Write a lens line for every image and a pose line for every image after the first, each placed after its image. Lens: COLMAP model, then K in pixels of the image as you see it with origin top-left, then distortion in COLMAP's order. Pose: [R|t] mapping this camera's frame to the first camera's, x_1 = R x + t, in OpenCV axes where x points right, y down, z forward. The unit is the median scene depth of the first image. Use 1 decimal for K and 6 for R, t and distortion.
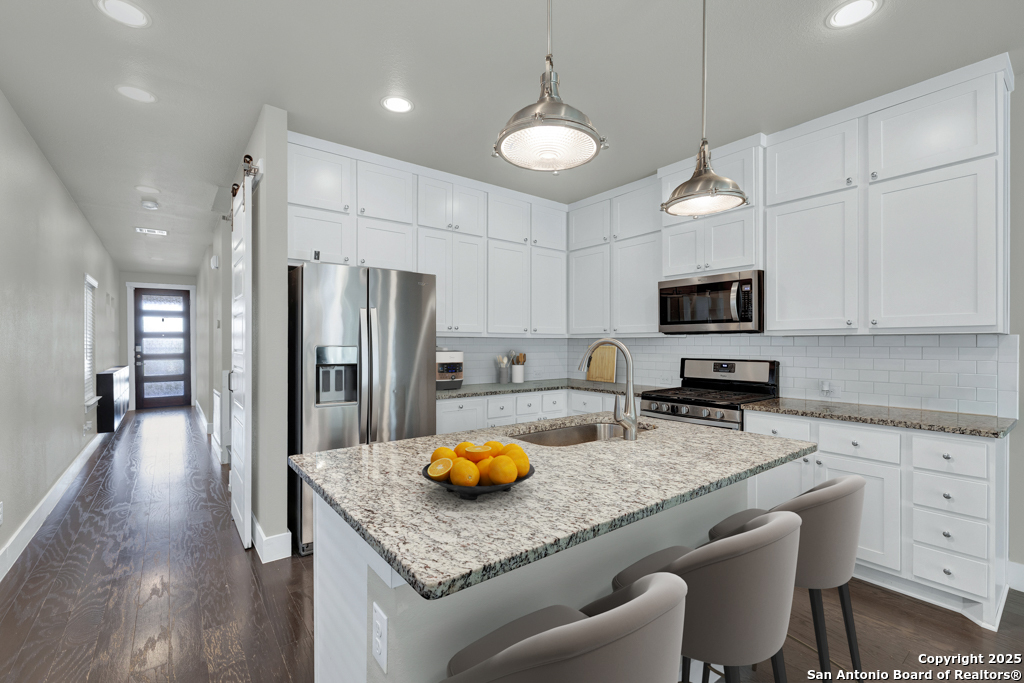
lens RADIAL K [[442.1, 0, 512.0], [0, 442.1, 341.5], [0, 0, 1]] dist [-0.000309, -0.000057]
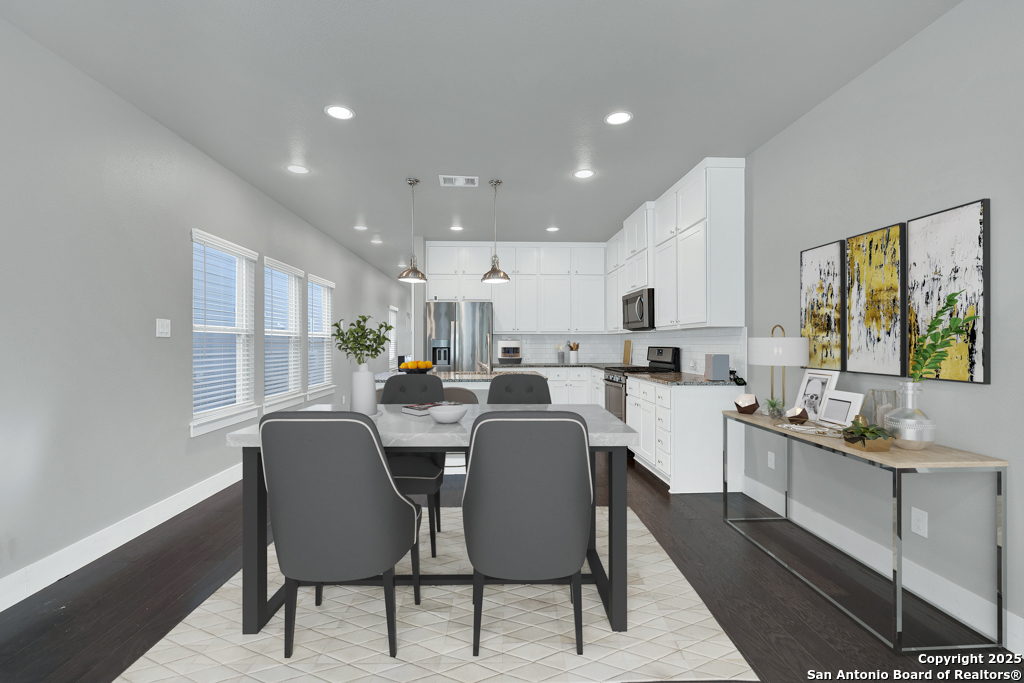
lens RADIAL K [[442.1, 0, 512.0], [0, 442.1, 341.5], [0, 0, 1]] dist [-0.000309, -0.000057]
pose [[0.816799, -0.003000, -0.576914, 0.986925], [0.007403, 0.999959, 0.005282, 0.011400], [0.576874, -0.008585, 0.816788, -0.514932]]
